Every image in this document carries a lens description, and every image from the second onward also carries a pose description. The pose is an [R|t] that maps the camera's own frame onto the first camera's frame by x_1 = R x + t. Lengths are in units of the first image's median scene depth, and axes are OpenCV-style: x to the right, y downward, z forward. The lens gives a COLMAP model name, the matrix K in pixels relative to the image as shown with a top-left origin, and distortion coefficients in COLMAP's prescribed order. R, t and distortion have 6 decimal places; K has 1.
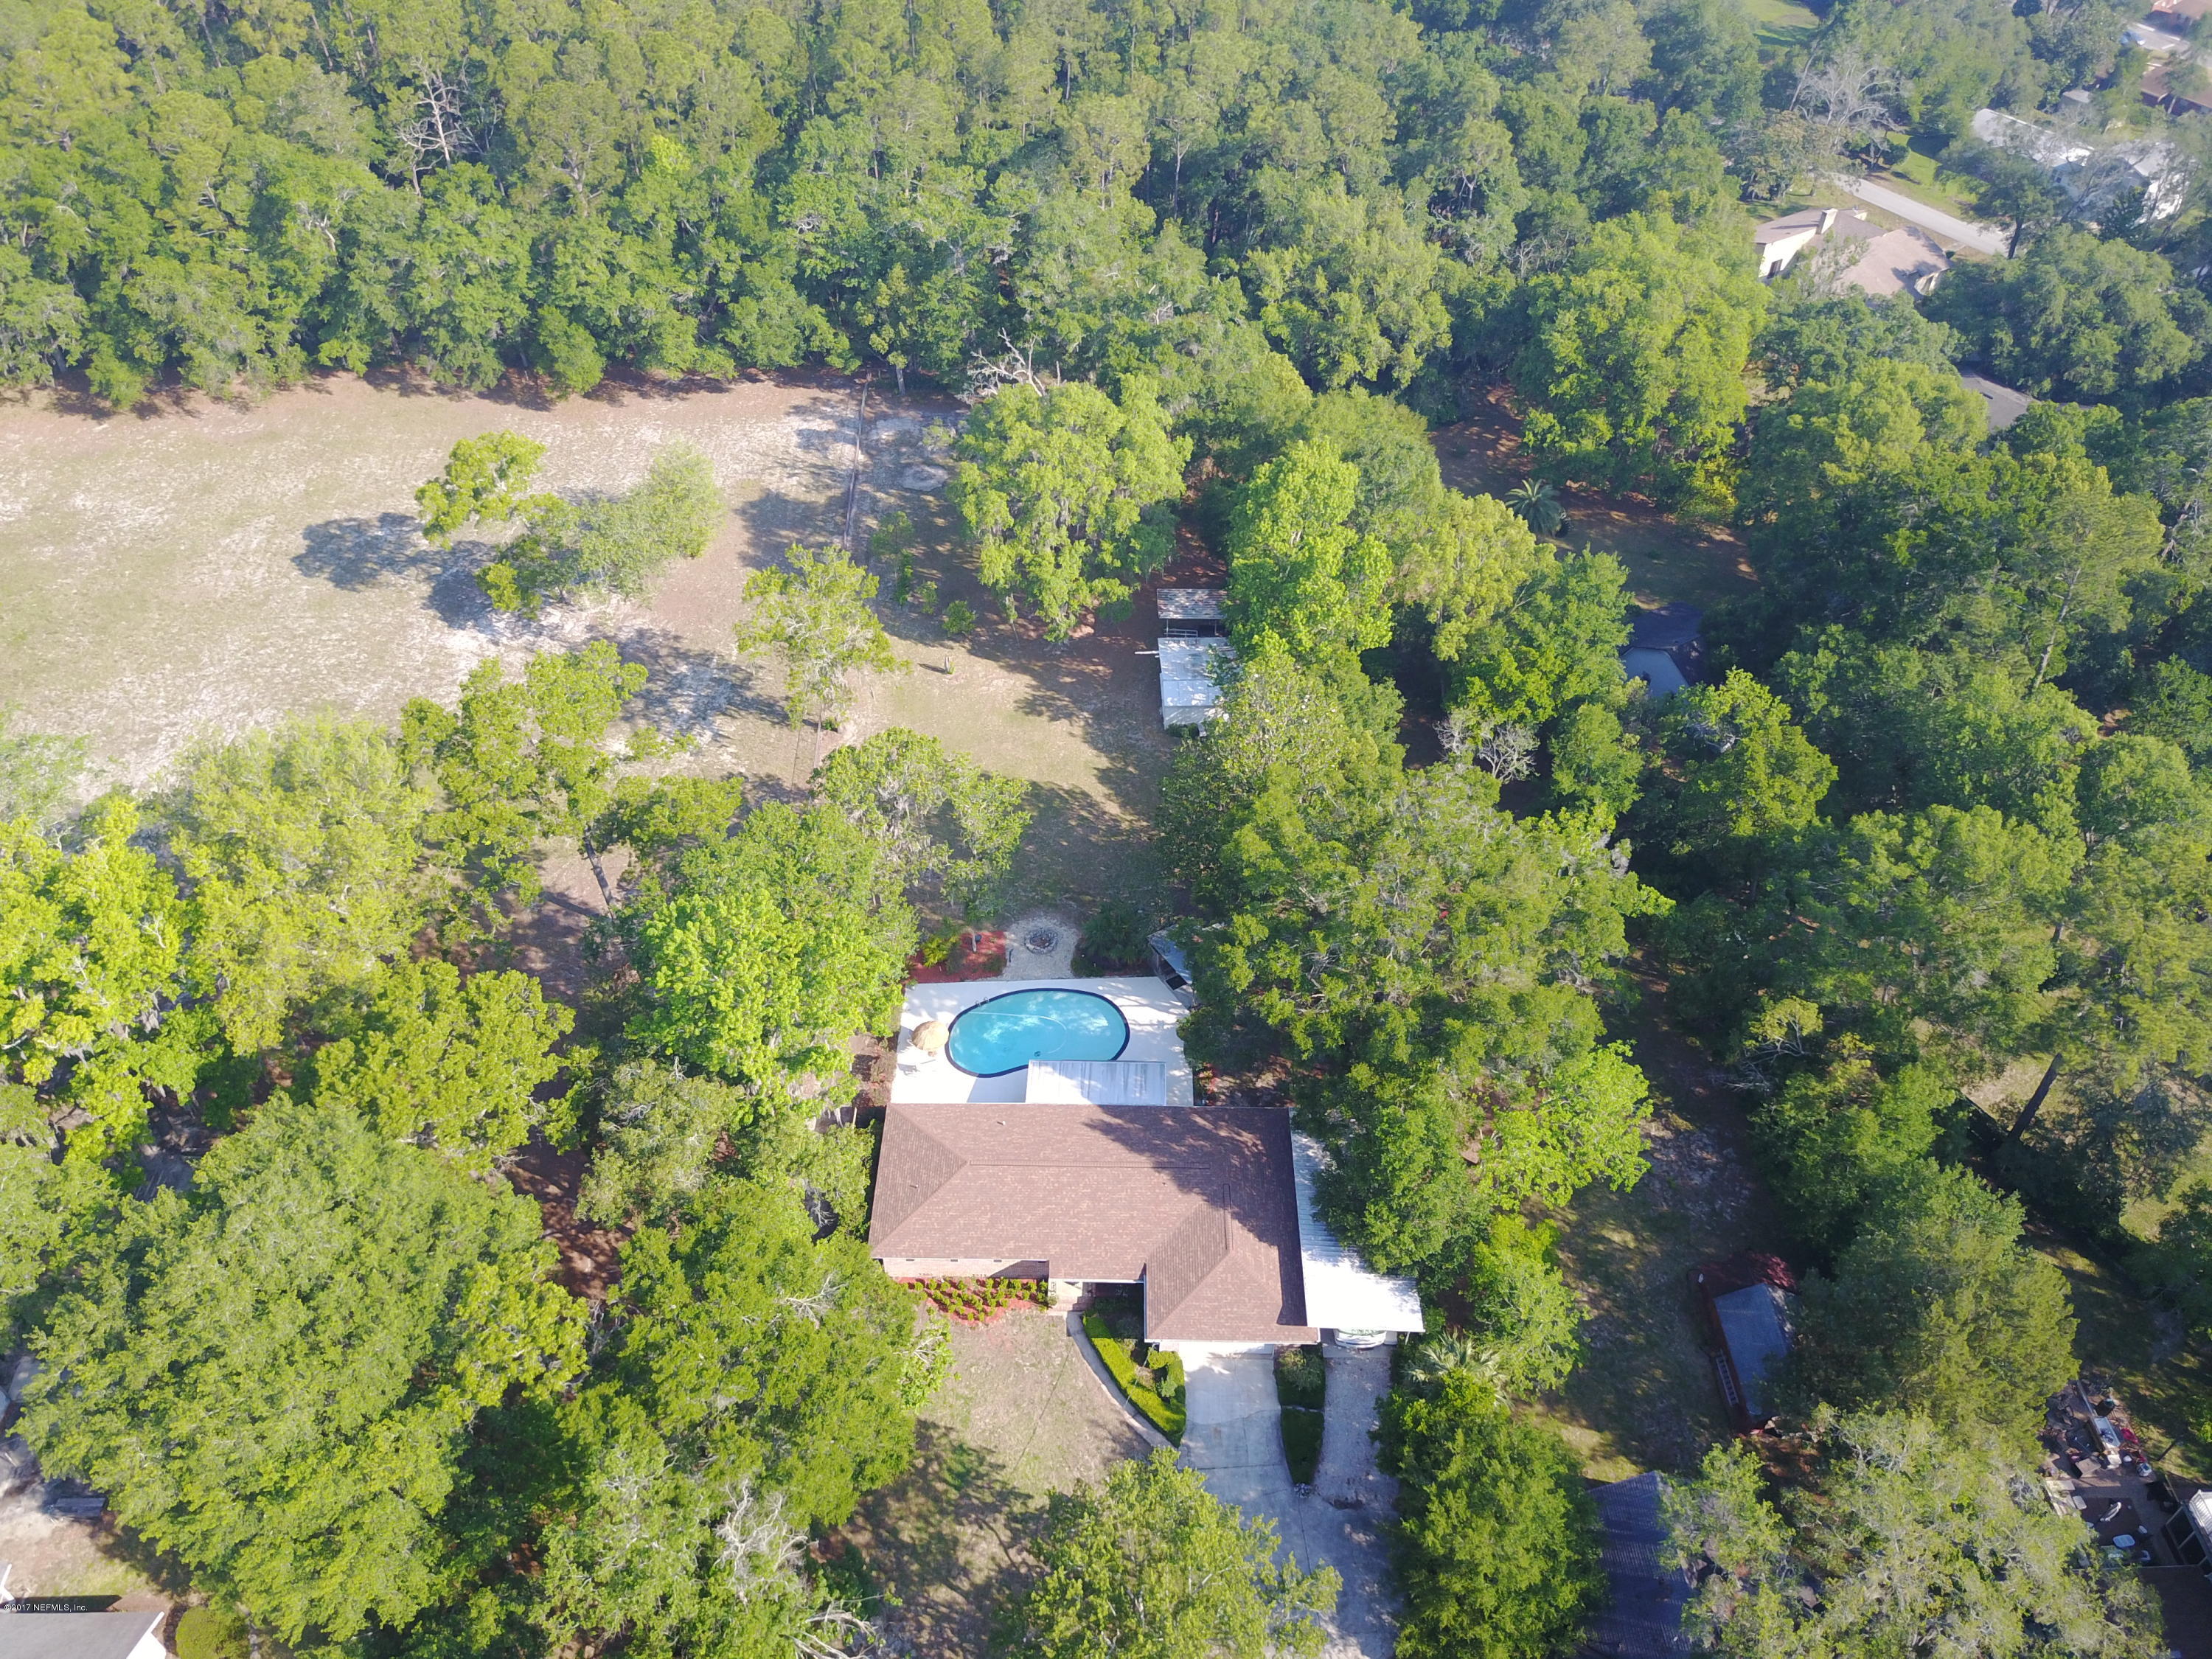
lens RADIAL K [[1616.5, 0, 1106.0], [0, 1616.5, 829.5], [0, 0, 1]] dist [-0.001881, -0.035183]
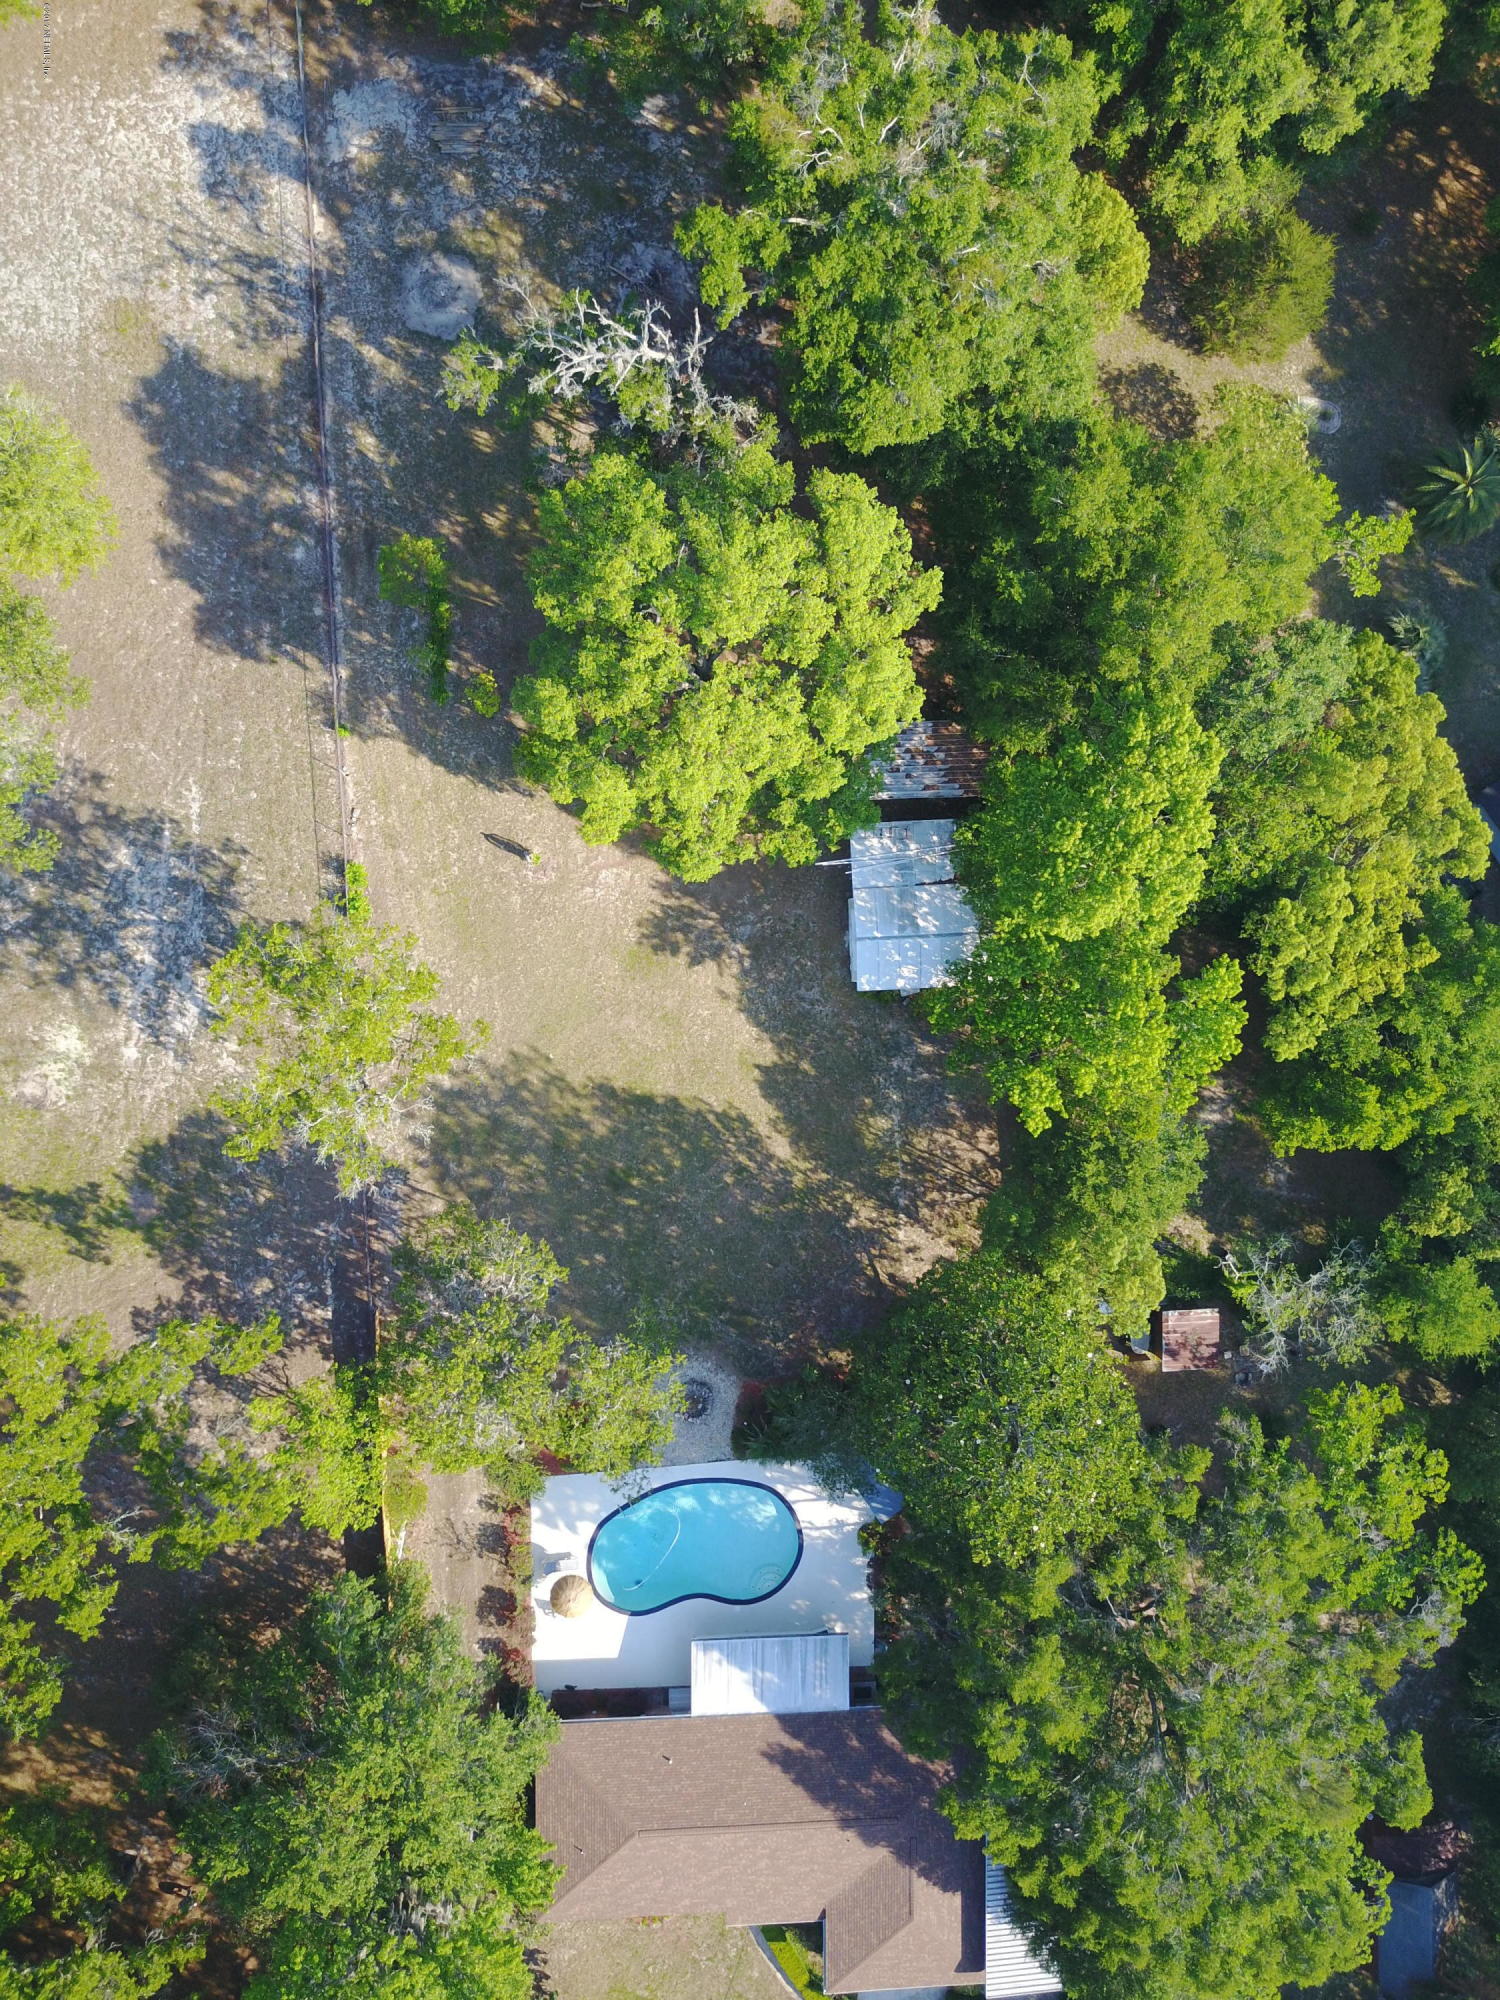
lens RADIAL K [[1461.6, 0, 750.0], [0, 1461.6, 1000.0], [0, 0, 1]] dist [-0.001881, -0.035183]
pose [[0.997120, -0.011932, 0.074893, -0.056550], [-0.047306, 0.673998, 0.737217, -0.524048], [-0.059274, -0.738637, 0.671493, 0.569197]]
